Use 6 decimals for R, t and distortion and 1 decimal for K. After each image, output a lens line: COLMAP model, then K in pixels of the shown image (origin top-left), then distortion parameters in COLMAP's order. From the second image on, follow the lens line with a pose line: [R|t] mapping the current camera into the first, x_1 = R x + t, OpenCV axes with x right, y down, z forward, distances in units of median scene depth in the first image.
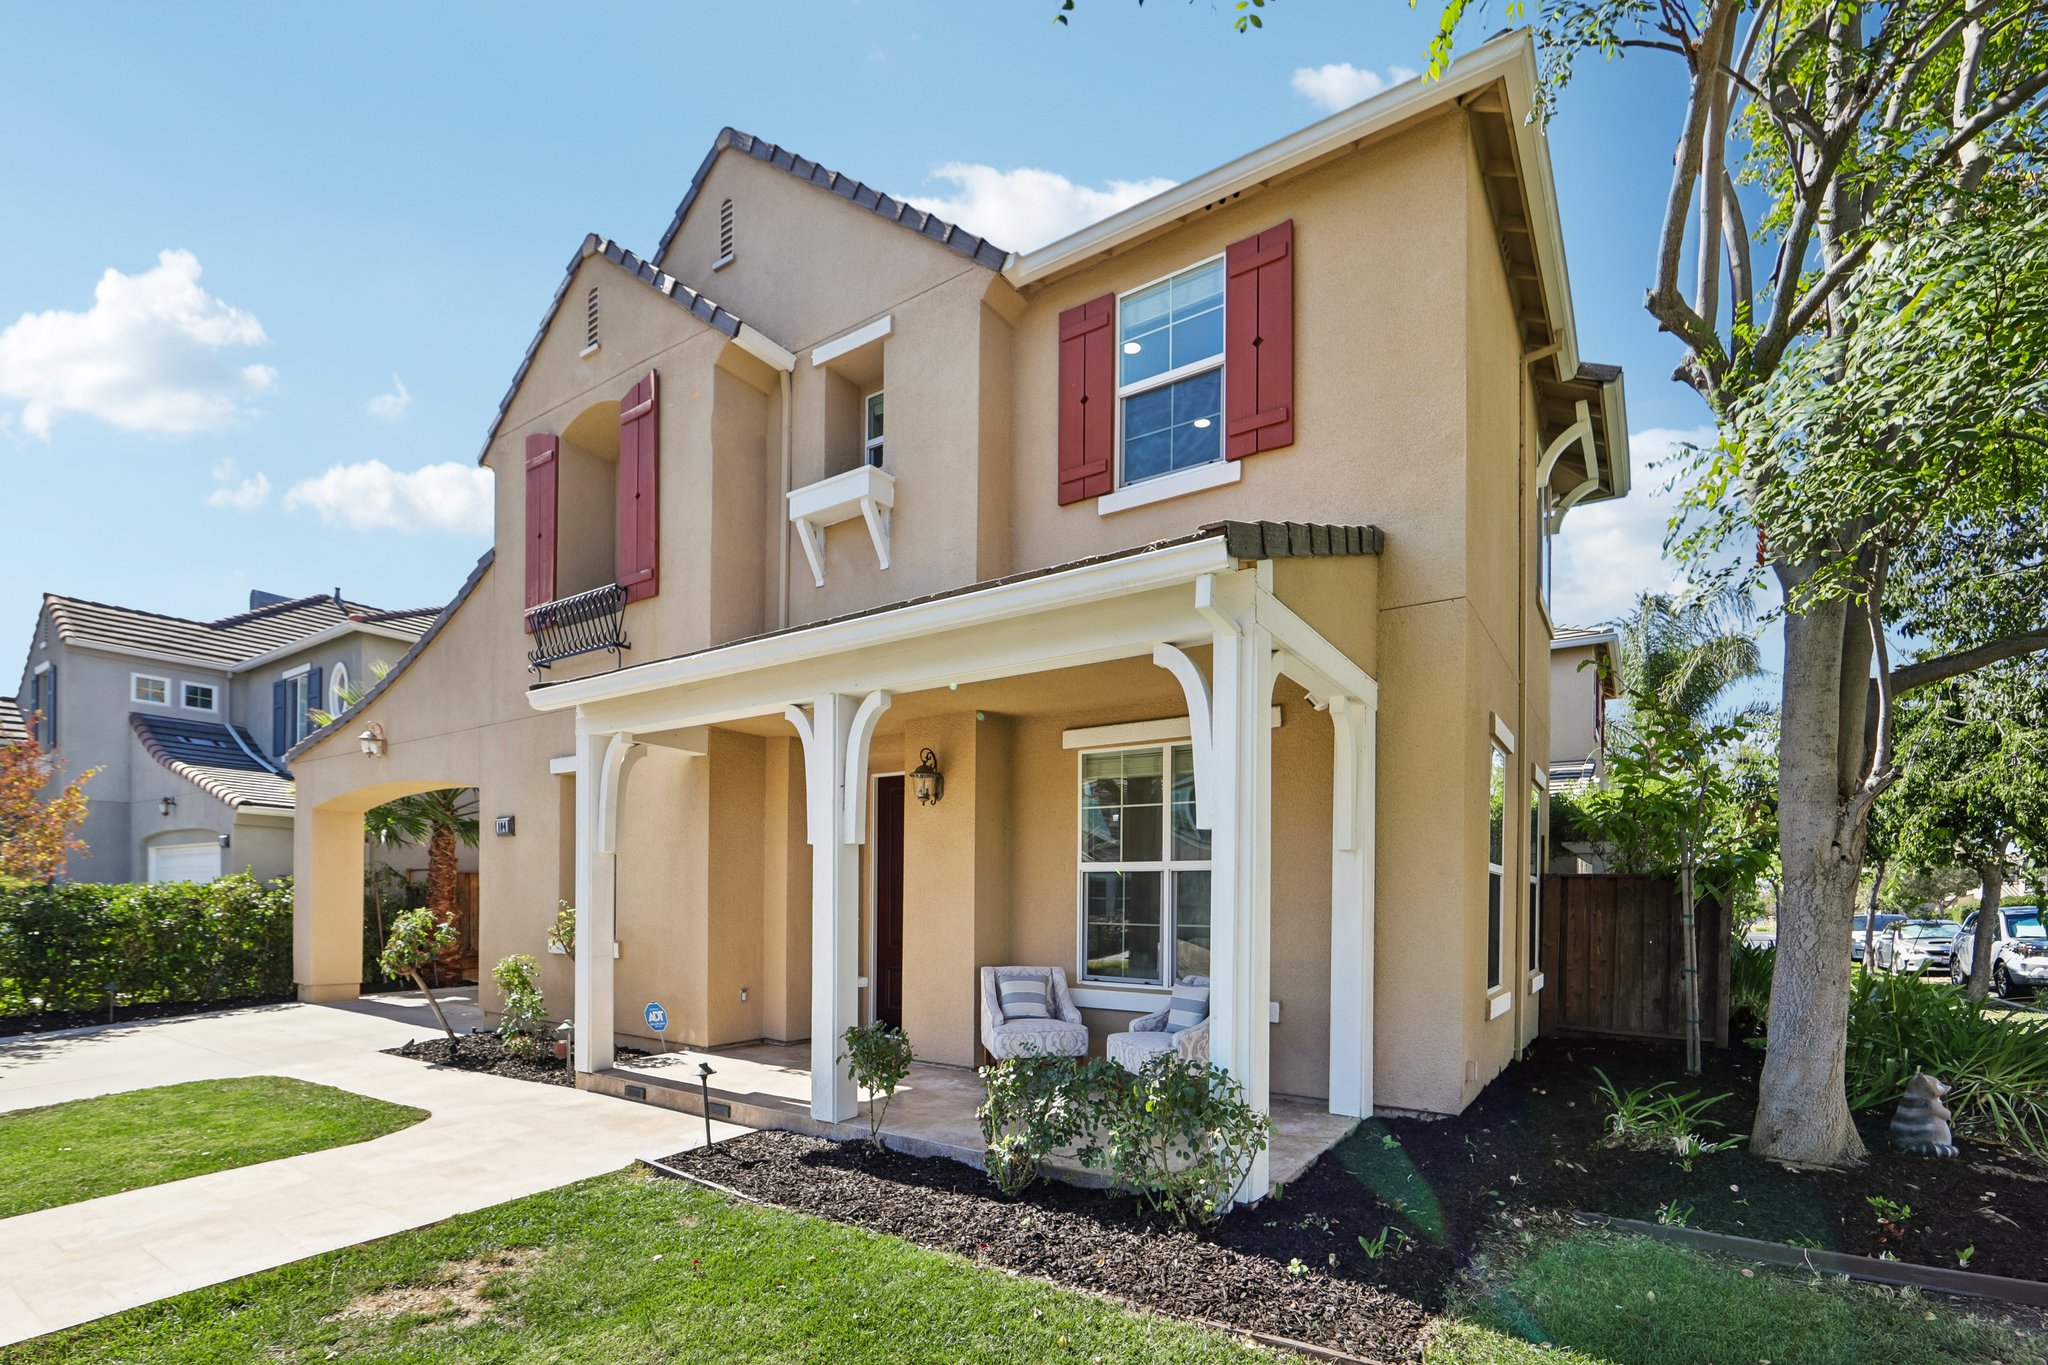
lens RADIAL K [[930.9, 0, 1021.9], [0, 930.9, 897.9], [0, 0, 1]] dist [-0.000738, 0.000227]
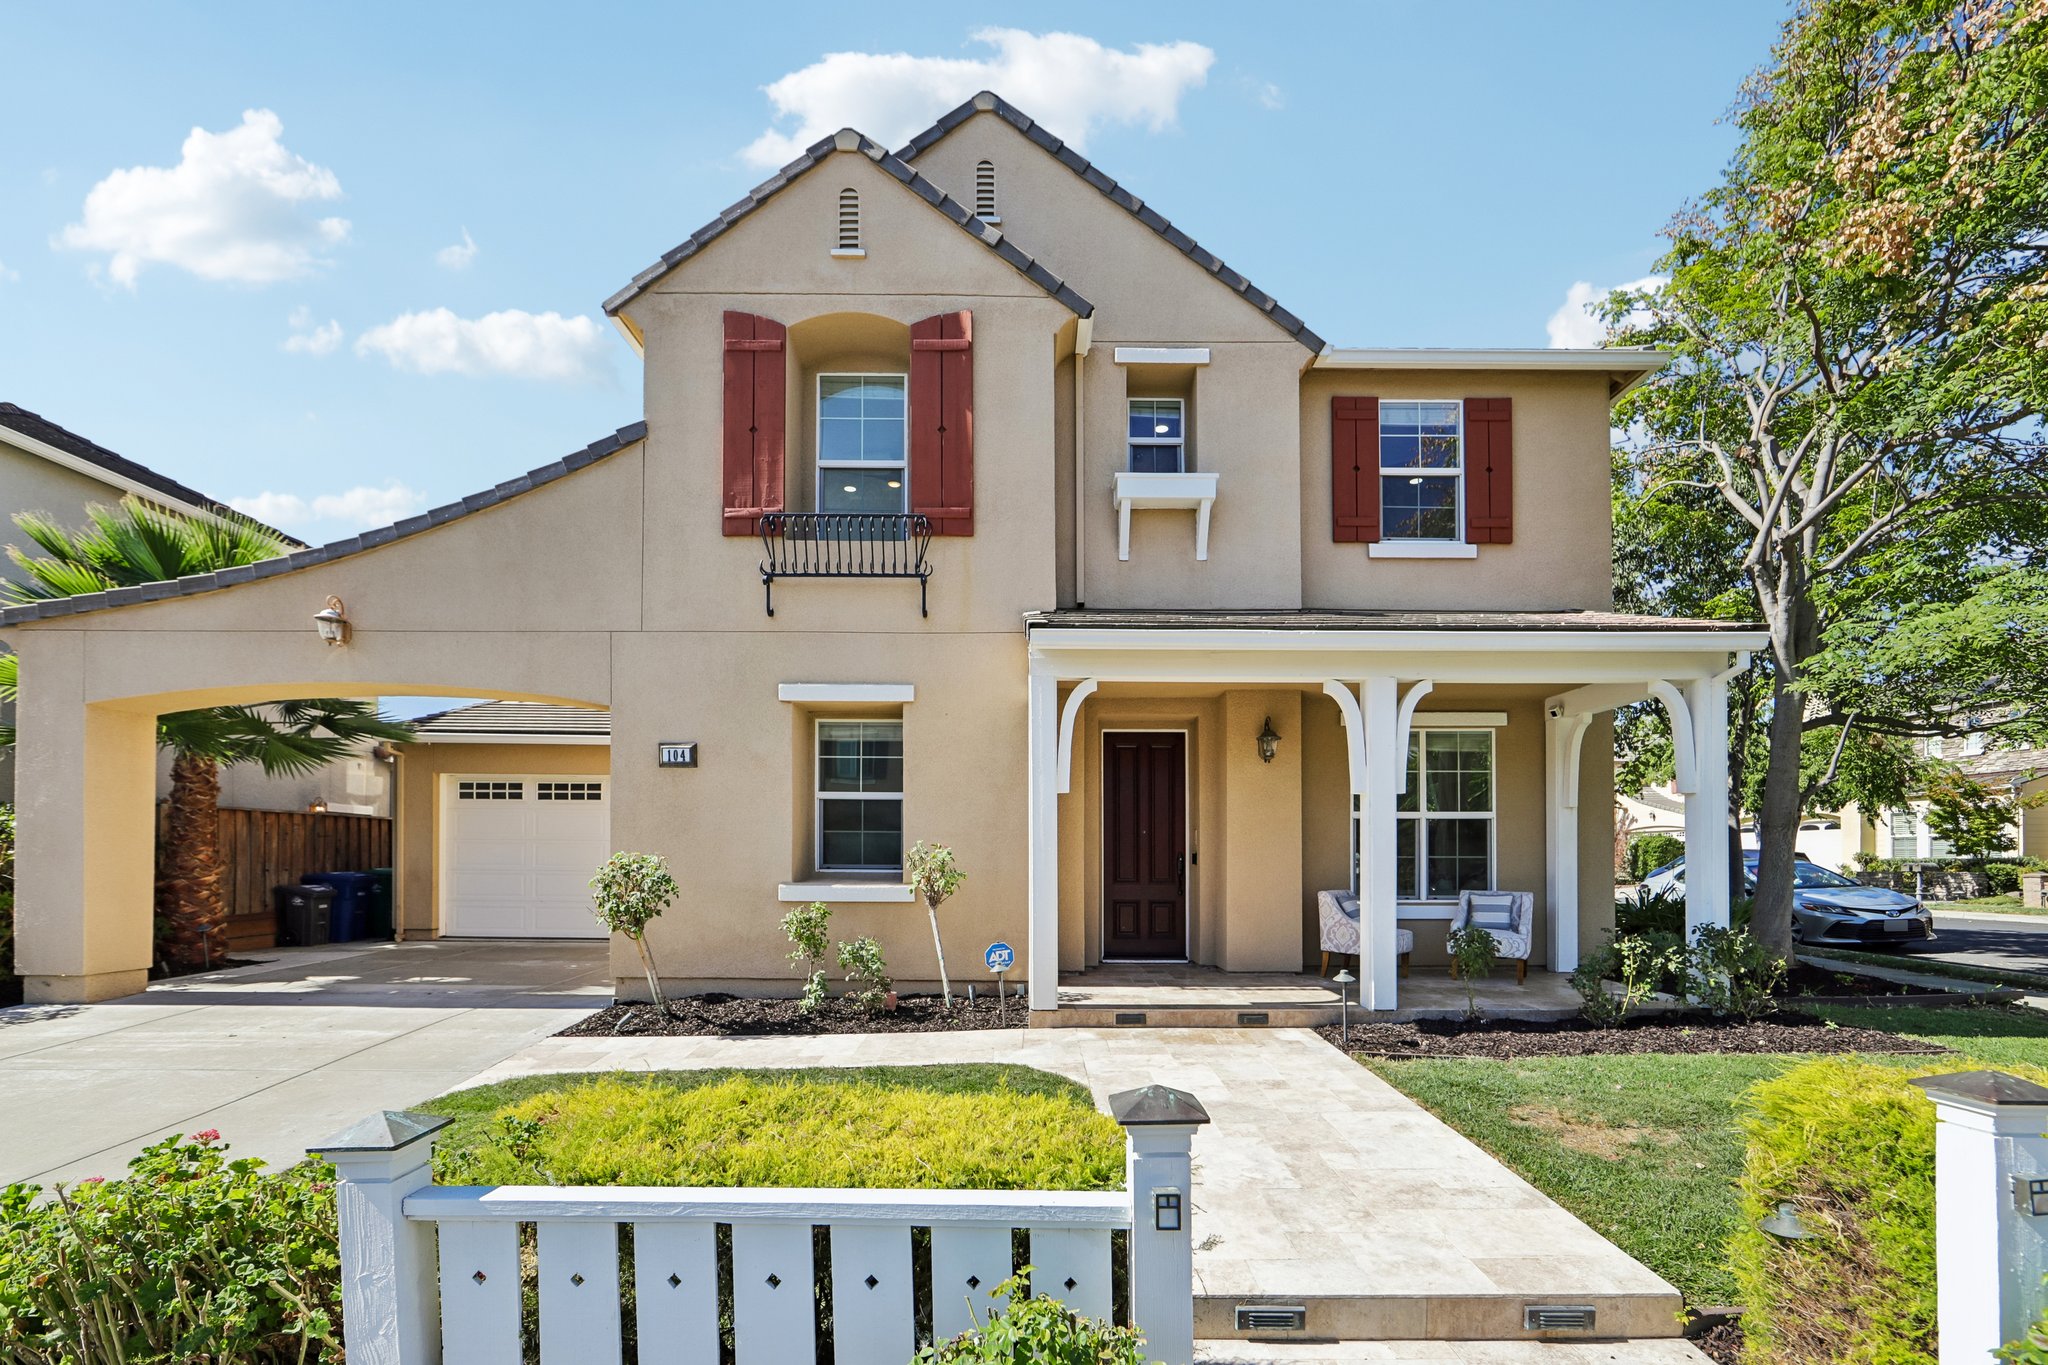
lens RADIAL K [[866.9, 0, 1024.3], [0, 866.9, 844.2], [0, 0, 1]] dist [-0.004230, -0.000133]
pose [[0.826605, -0.001455, 0.562780, -0.828836], [0.002886, 0.999994, -0.001654, 0.007515], [-0.562775, 0.002991, 0.826605, 0.189454]]
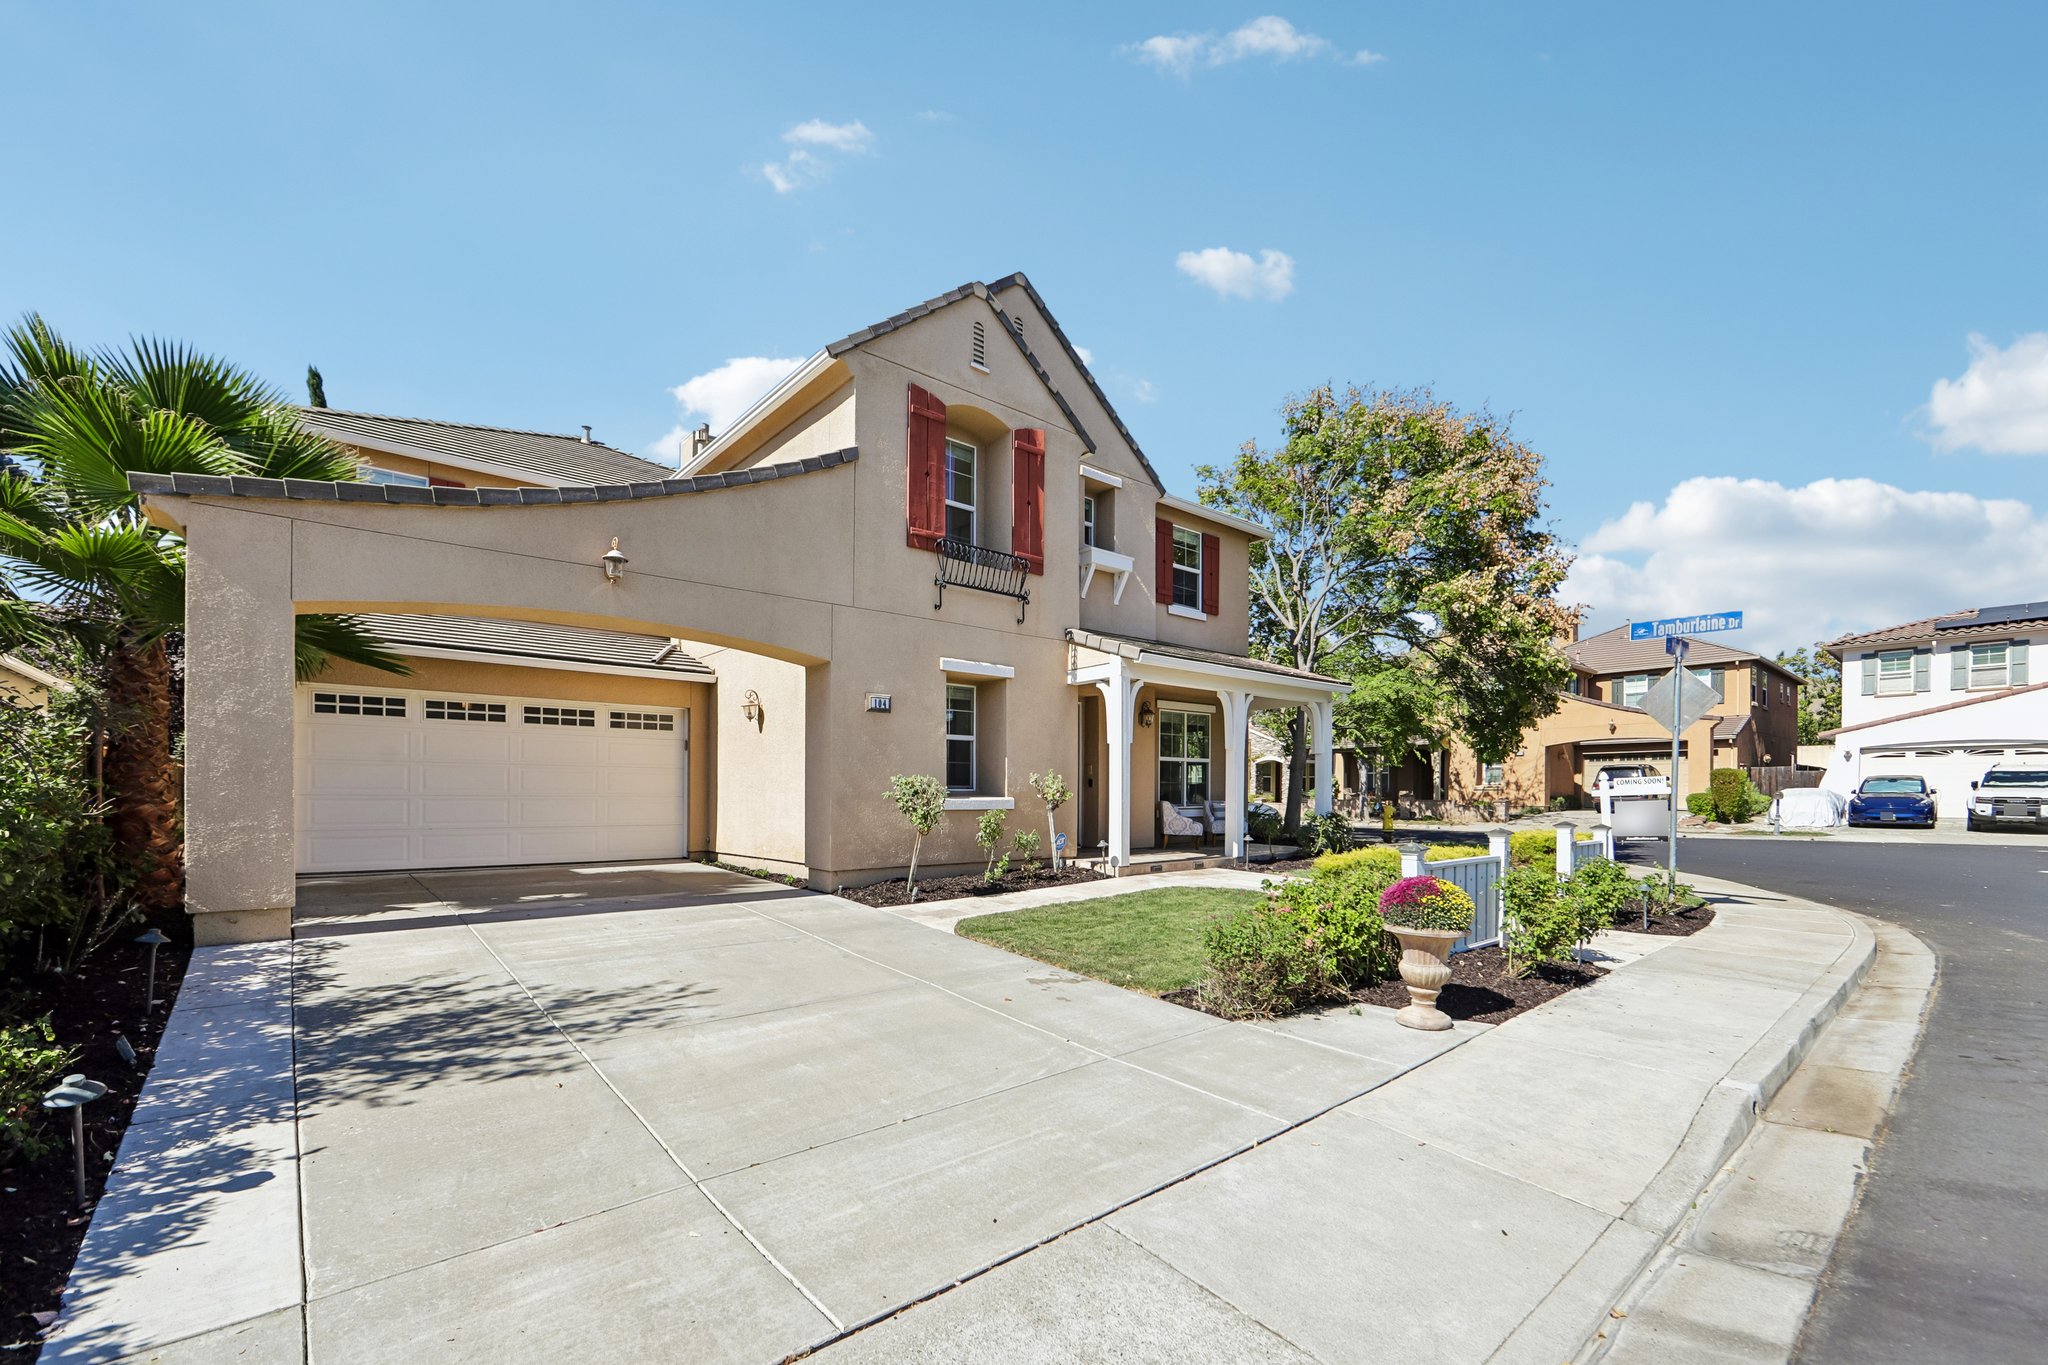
lens RADIAL K [[850.0, 0, 1025.9], [0, 850.0, 811.4], [0, 0, 1]] dist [0.000524, 0.000070]
pose [[0.263246, -0.027915, 0.964325, -1.716293], [0.004644, 0.999606, 0.027669, 0.032453], [-0.964718, -0.002805, 0.263272, 0.617582]]
